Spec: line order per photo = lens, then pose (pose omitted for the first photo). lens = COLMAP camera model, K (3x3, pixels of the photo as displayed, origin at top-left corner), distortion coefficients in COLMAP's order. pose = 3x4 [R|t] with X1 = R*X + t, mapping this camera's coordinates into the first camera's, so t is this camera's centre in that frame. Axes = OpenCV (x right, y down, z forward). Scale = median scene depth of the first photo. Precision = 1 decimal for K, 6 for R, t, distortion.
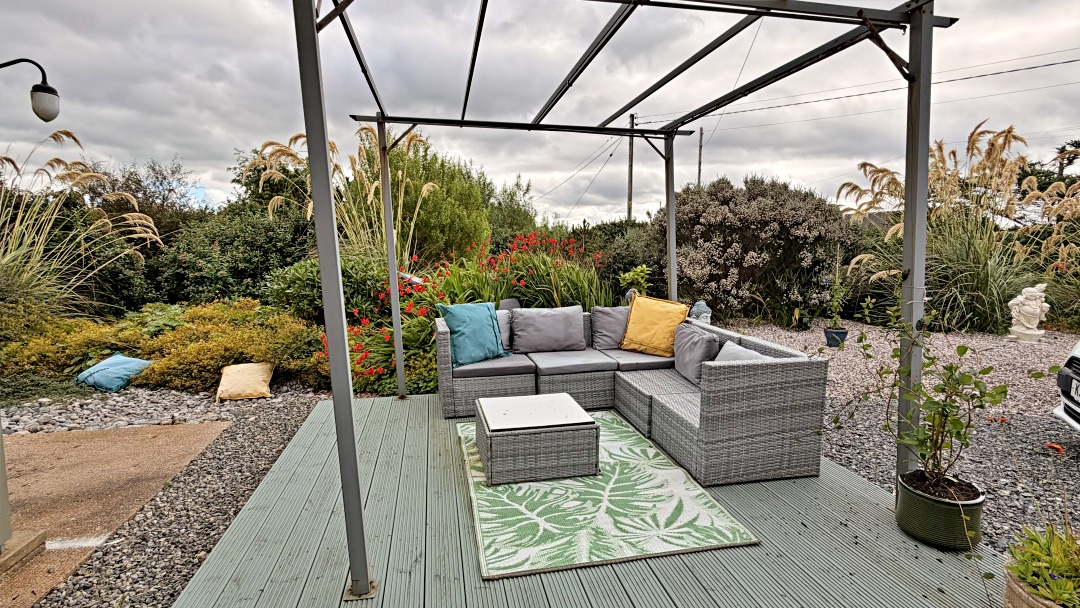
lens RADIAL K [[511.5, 0, 540.2], [0, 511.5, 304.6], [0, 0, 1]] dist [0.002567, 0.000263]
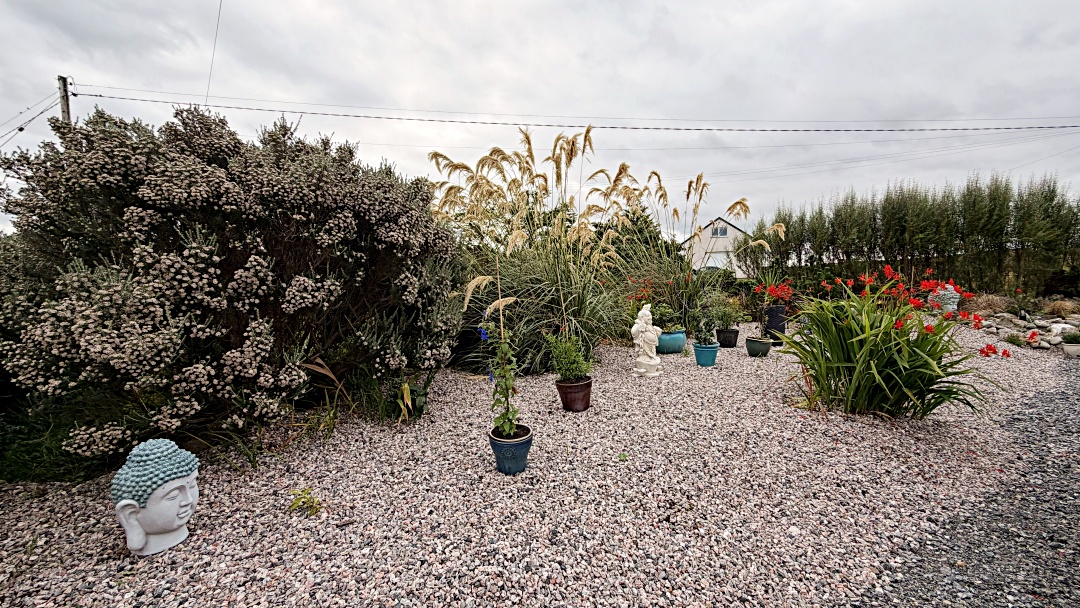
lens RADIAL K [[430.8, 0, 539.9], [0, 430.8, 305.3], [0, 0, 1]] dist [0.002546, -0.000657]
pose [[0.583895, -0.080075, 0.807870, 0.234341], [0.100966, 0.994560, 0.025606, -0.067627], [-0.805526, 0.066617, 0.588804, 0.621387]]
